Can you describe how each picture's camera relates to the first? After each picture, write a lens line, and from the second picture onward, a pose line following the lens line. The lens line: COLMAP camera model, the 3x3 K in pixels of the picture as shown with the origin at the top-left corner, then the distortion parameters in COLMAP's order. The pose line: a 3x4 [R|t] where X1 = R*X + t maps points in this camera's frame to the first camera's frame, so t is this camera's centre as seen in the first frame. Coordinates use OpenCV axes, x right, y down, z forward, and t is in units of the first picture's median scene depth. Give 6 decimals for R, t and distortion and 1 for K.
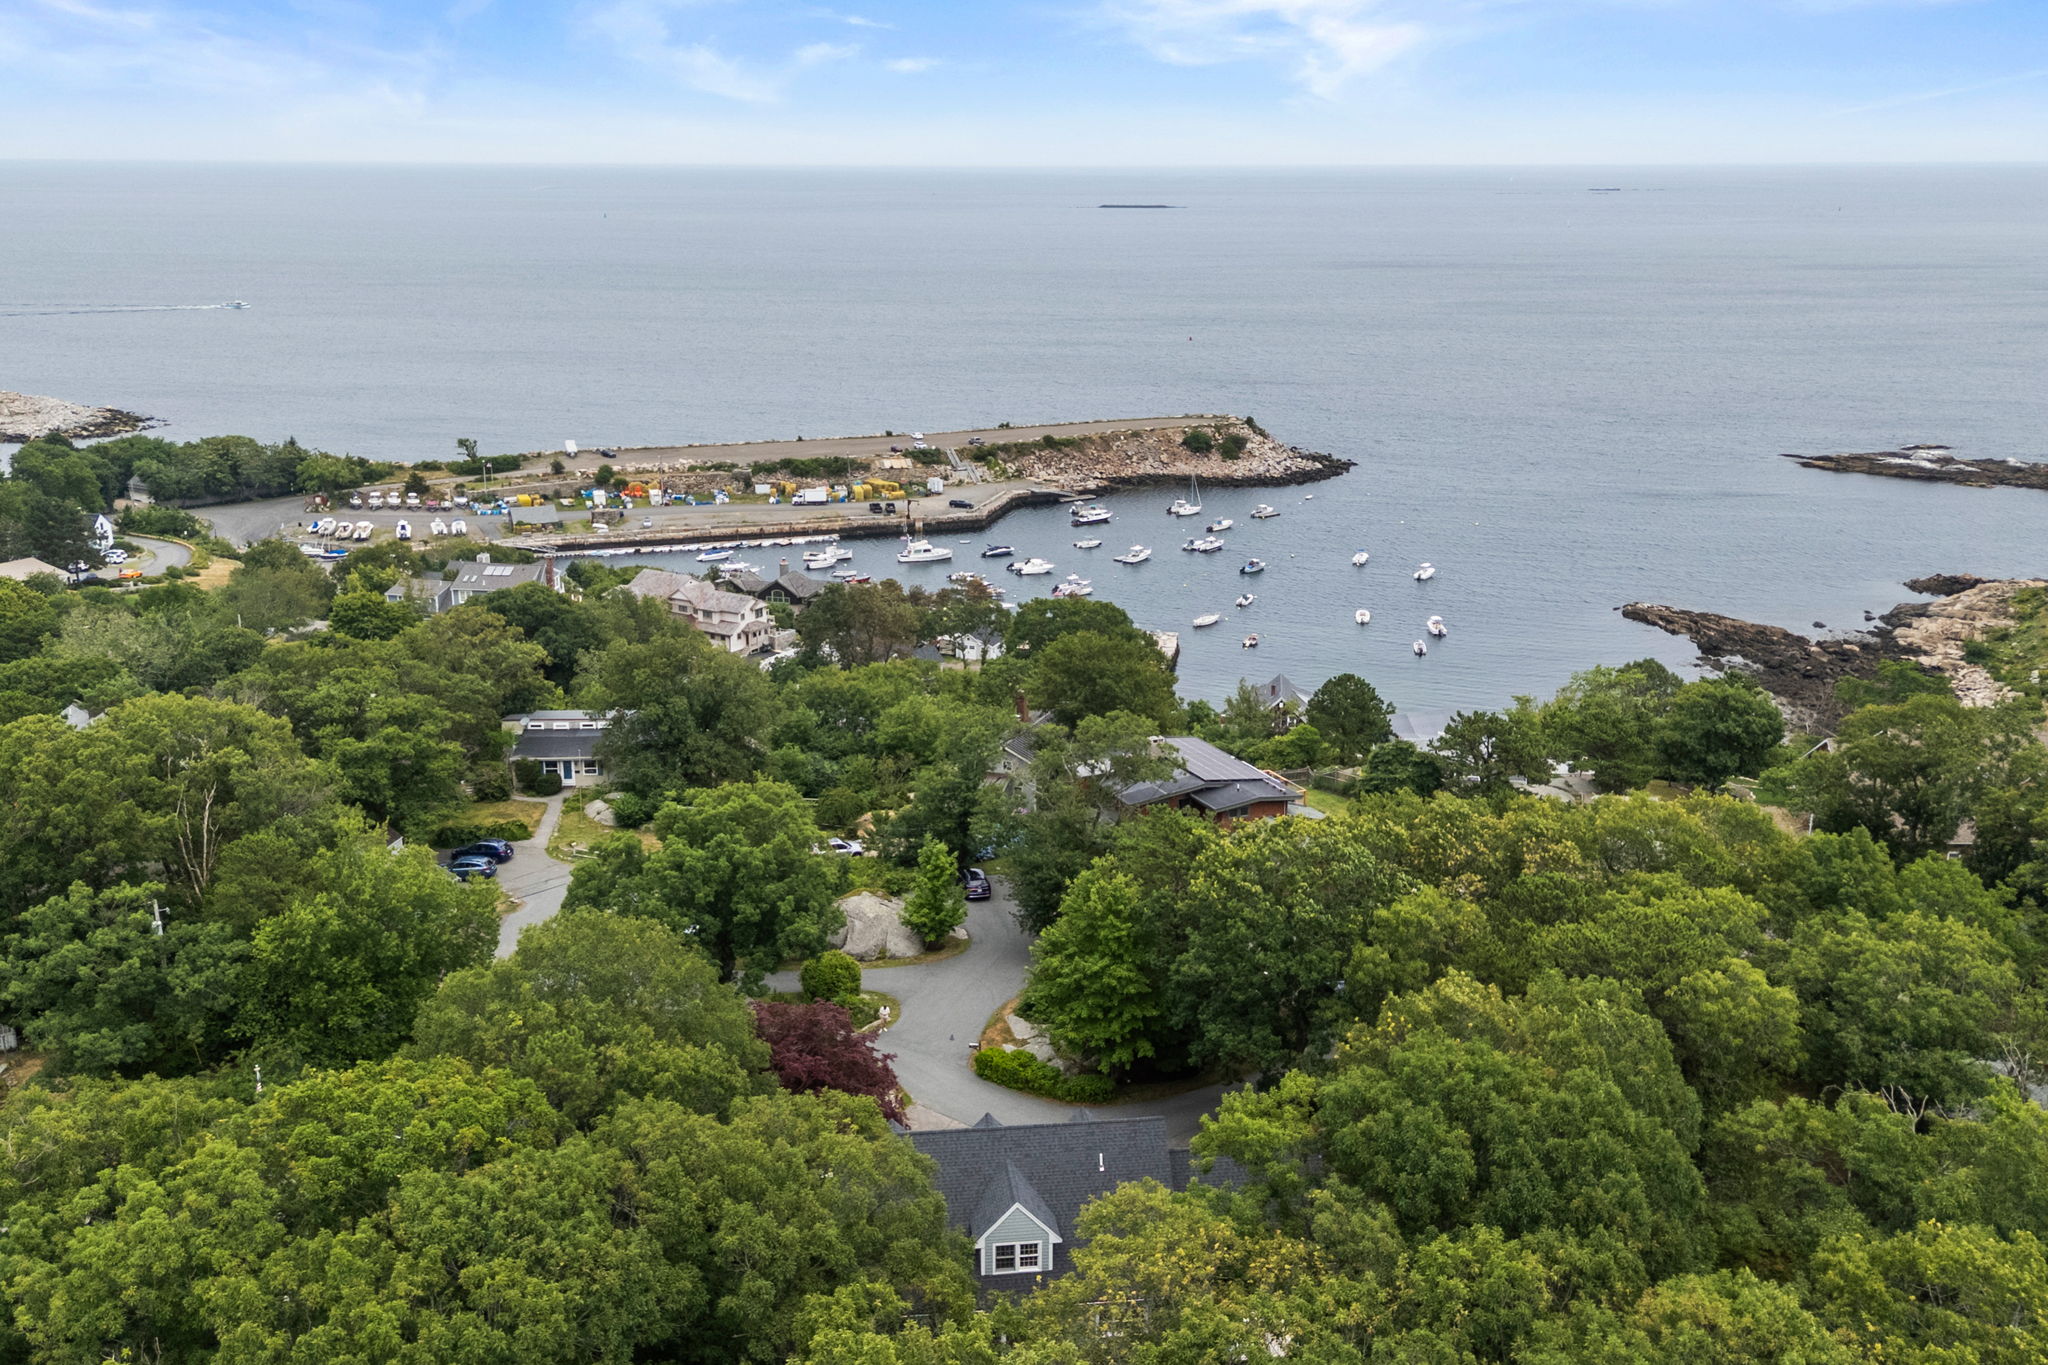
lens RADIAL K [[1815.5, 0, 1024.0], [0, 1815.5, 682.5], [0, 0, 1]] dist [0.178878, -0.427485]
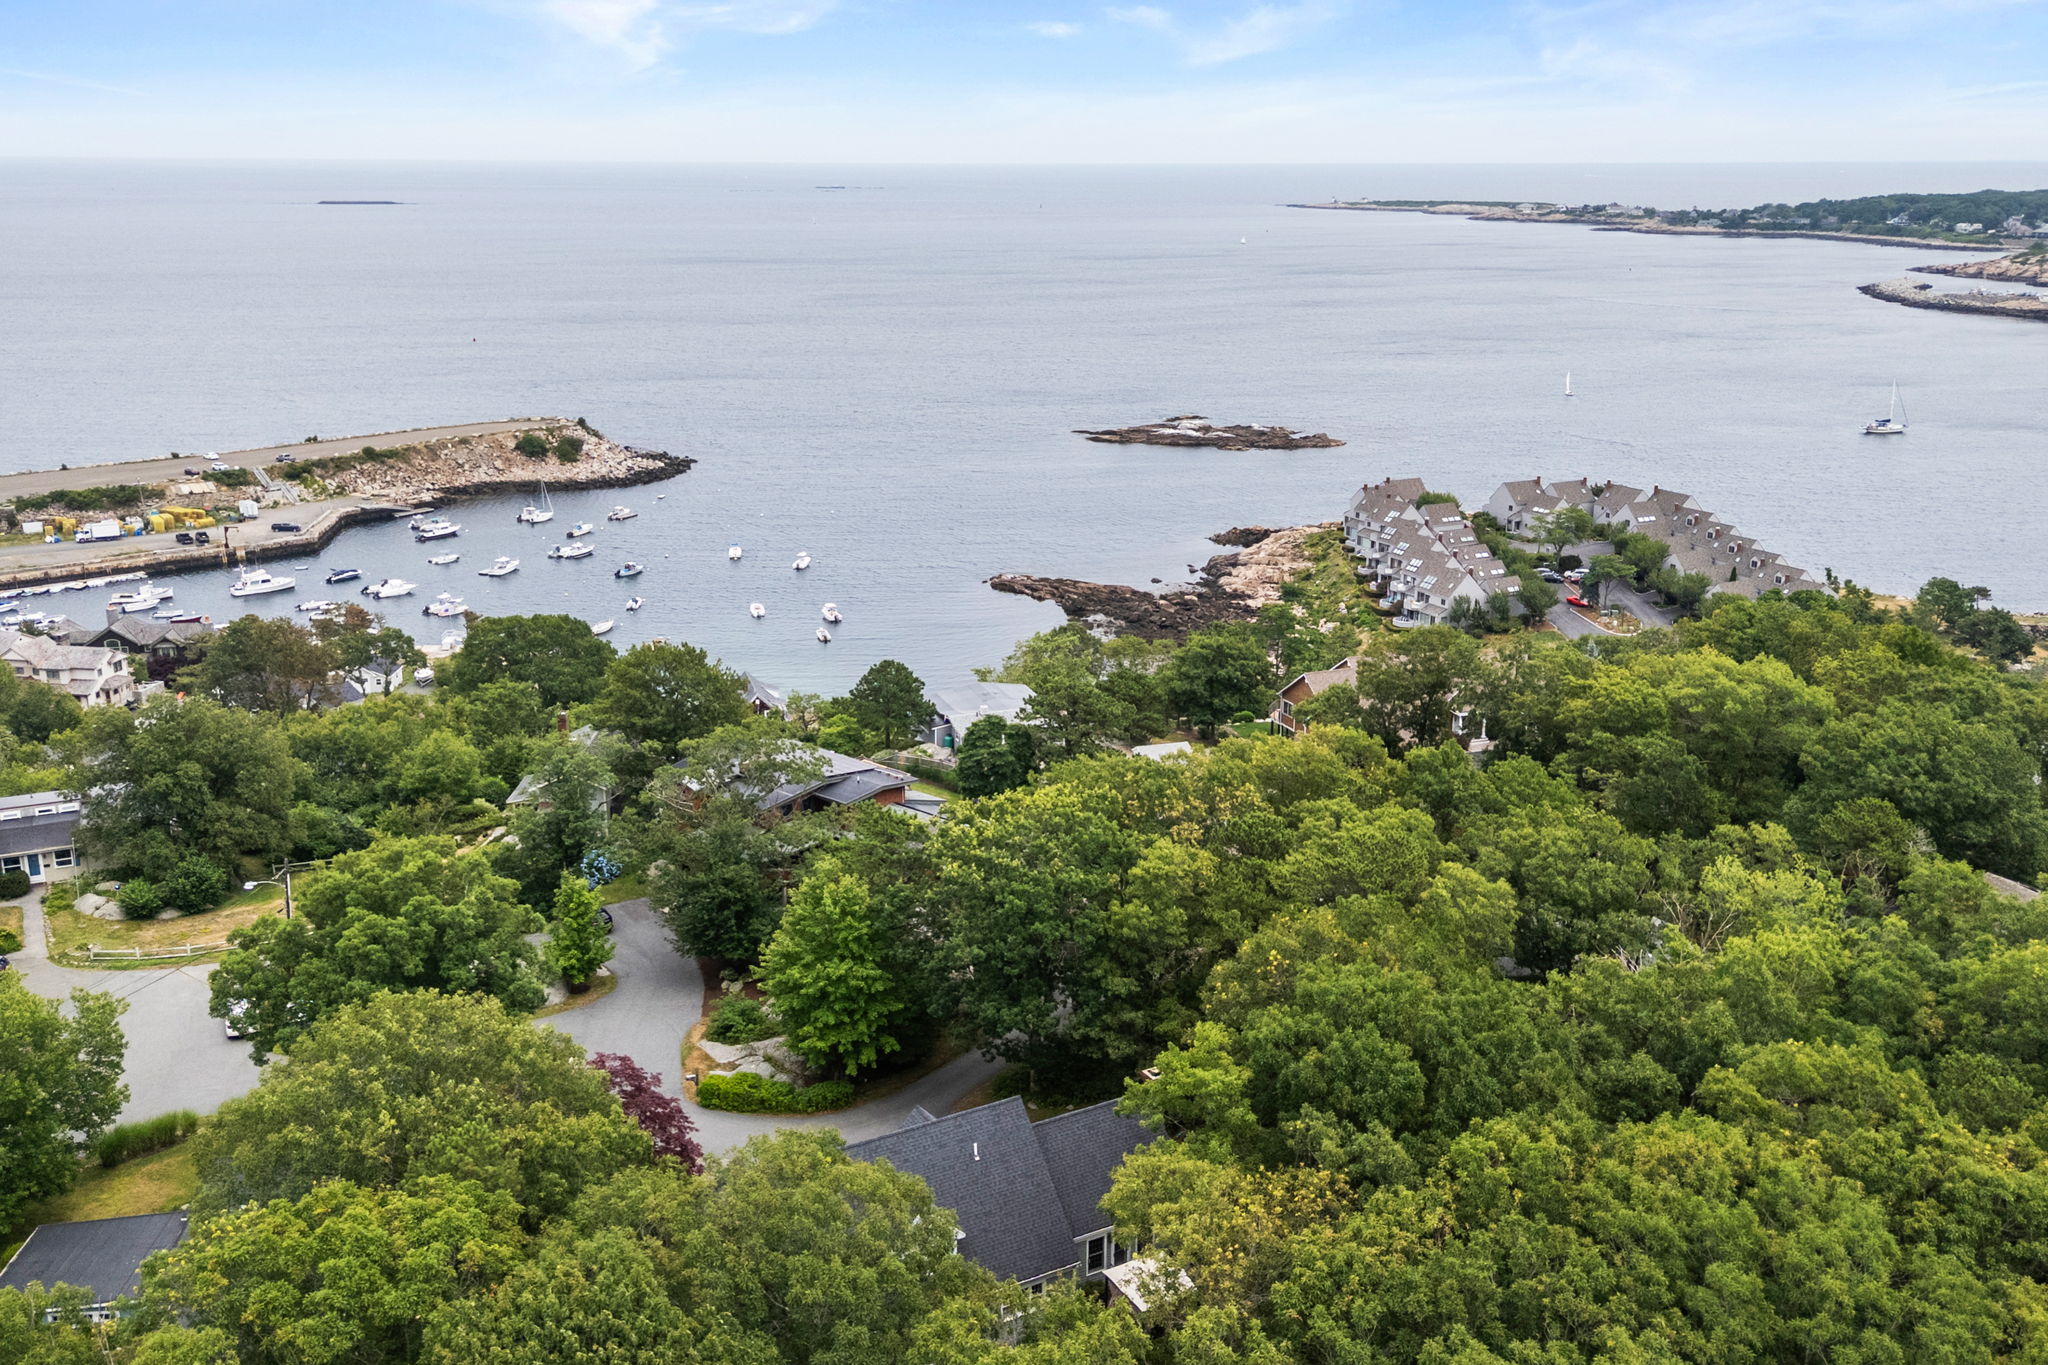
lens RADIAL K [[1818.3, 0, 1044.5], [0, 1818.3, 692.0], [0, 0, 1]] dist [0.059324, -0.081296]
pose [[0.916221, -0.109246, 0.385492, -0.051654], [0.106304, 0.993910, 0.029009, -0.002677], [-0.386314, 0.014401, 0.922255, 0.010136]]
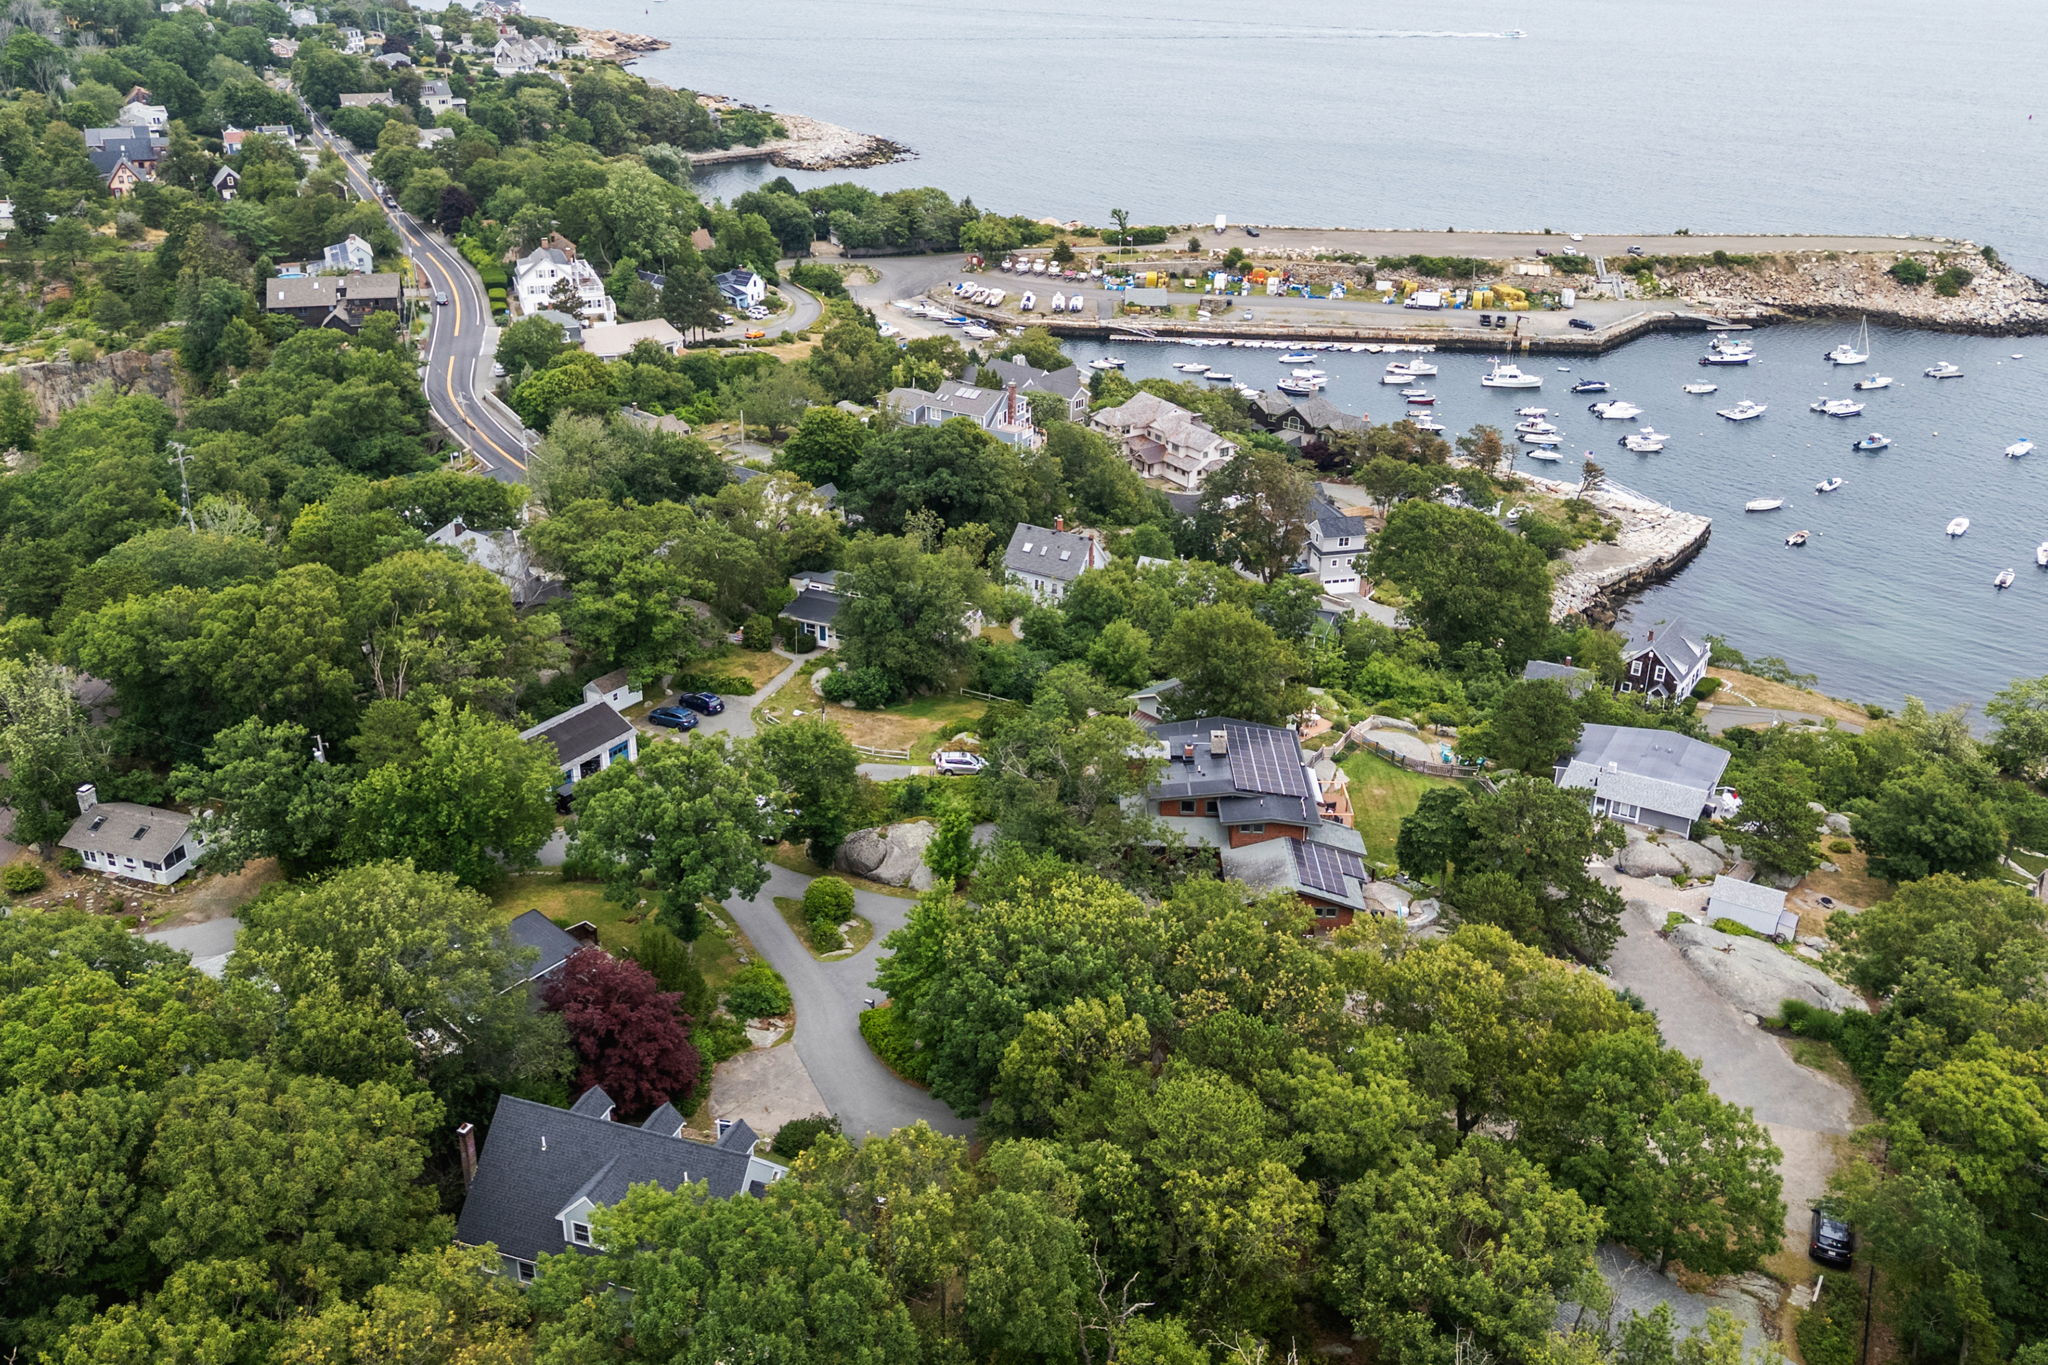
lens RADIAL K [[1800.3, 0, 1024.0], [0, 1800.3, 682.5], [0, 0, 1]] dist [0.078660, -0.085303]
pose [[0.899483, 0.192339, -0.392346, 0.115455], [-0.129636, 0.974949, 0.180746, -0.052538], [0.417282, -0.111716, 0.901884, 0.013731]]
